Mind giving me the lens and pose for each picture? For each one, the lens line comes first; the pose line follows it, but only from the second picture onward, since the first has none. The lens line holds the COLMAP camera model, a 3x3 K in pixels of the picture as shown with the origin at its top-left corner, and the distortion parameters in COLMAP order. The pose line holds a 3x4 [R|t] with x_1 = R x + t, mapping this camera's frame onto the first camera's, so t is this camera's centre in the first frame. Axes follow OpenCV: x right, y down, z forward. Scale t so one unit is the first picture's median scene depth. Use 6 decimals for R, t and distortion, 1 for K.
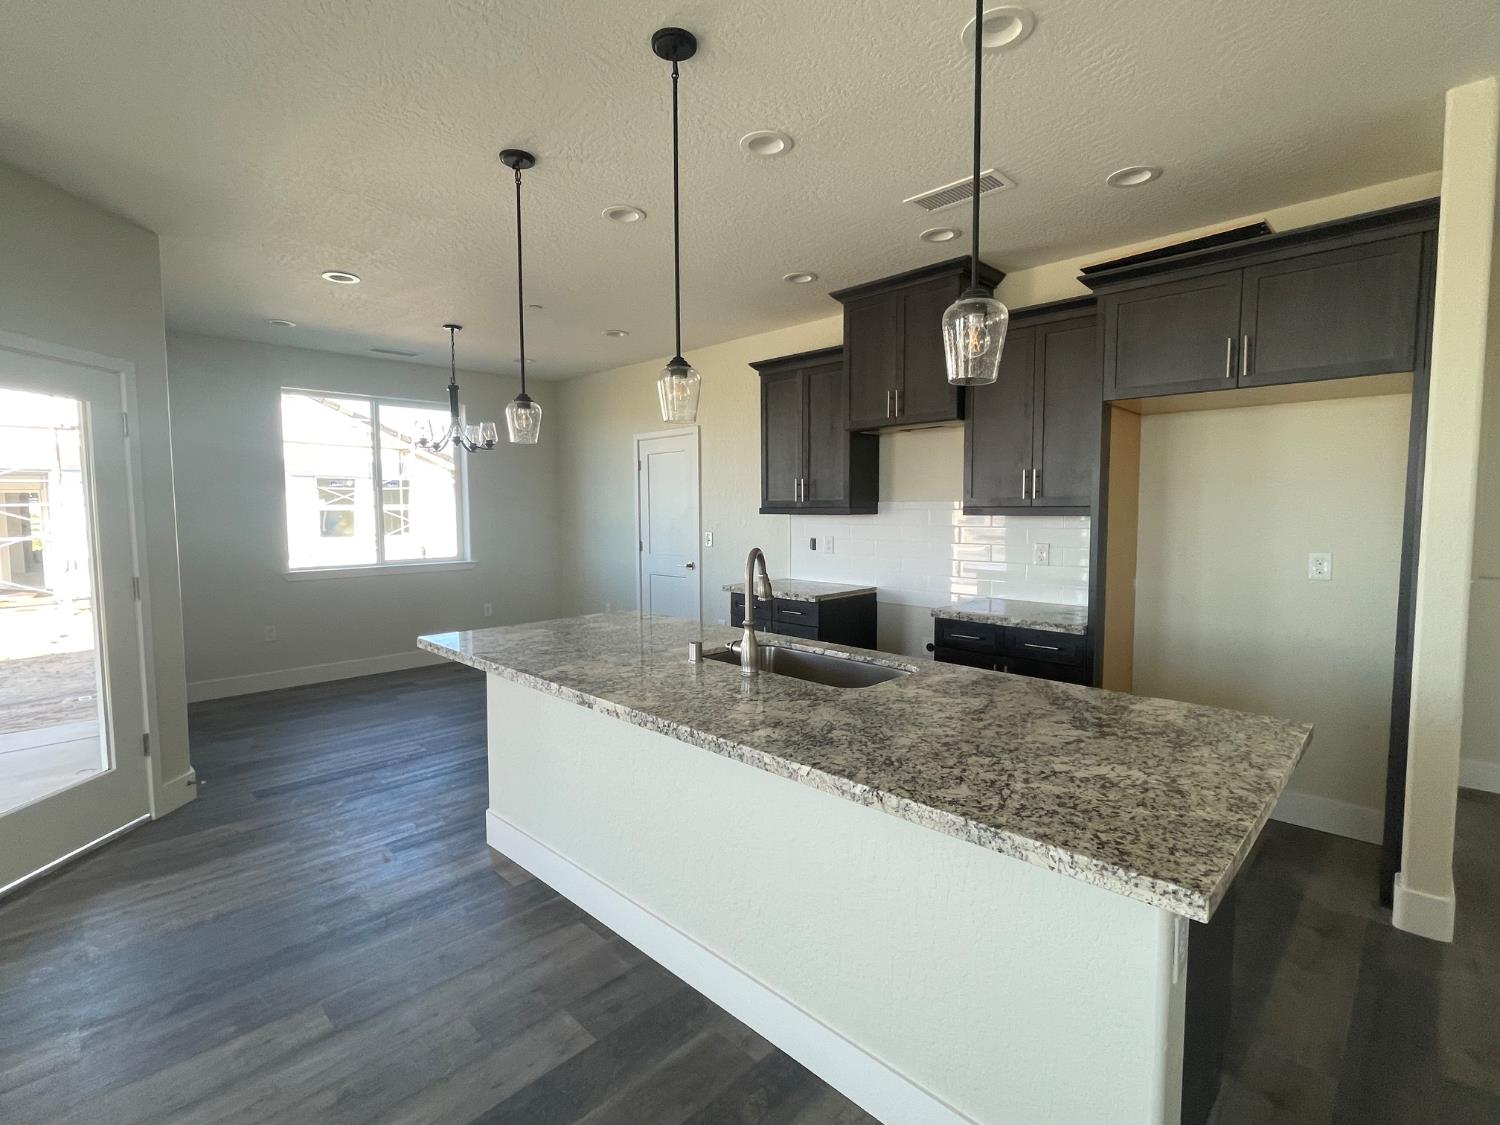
lens RADIAL K [[706.4, 0, 746.3], [0, 706.4, 563.3], [0, 0, 1]] dist [-0.003063, 0.000248]
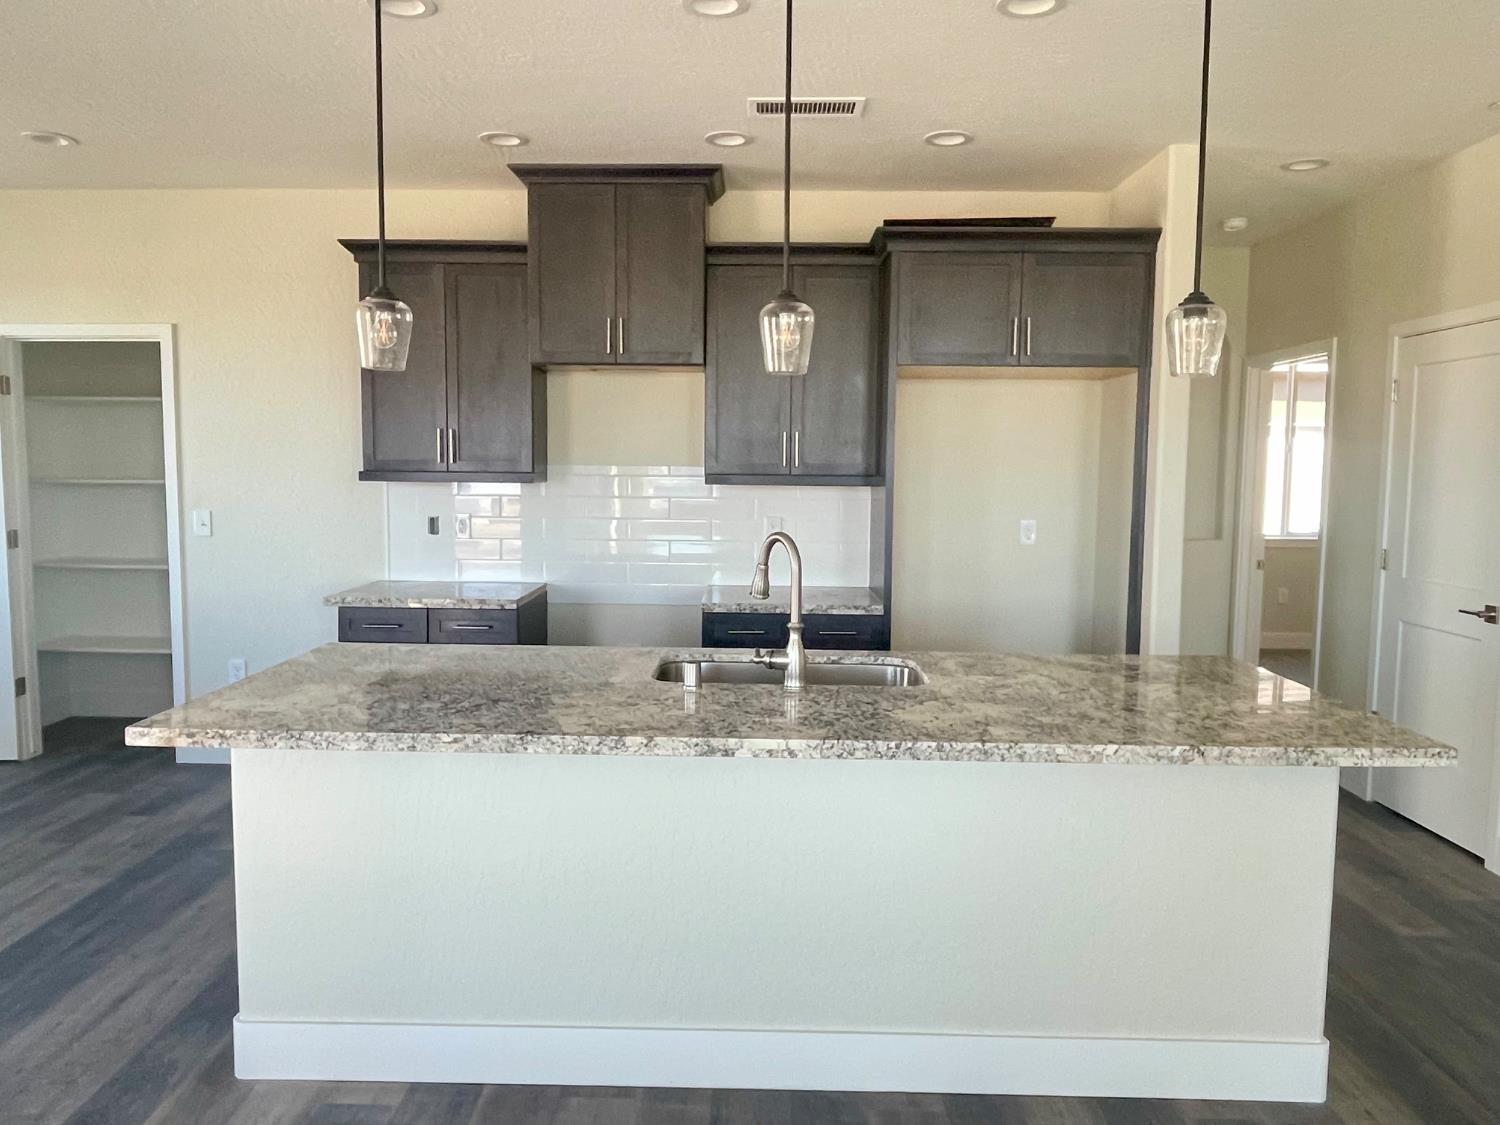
lens RADIAL K [[1049.0, 0, 747.6], [0, 1049.0, 556.6], [0, 0, 1]] dist [-0.007946, -0.006766]
pose [[0.728500, -0.047427, 0.683403, -0.729226], [0.040494, 0.998838, 0.026151, -0.022881], [-0.683848, 0.008623, 0.729573, 0.148471]]
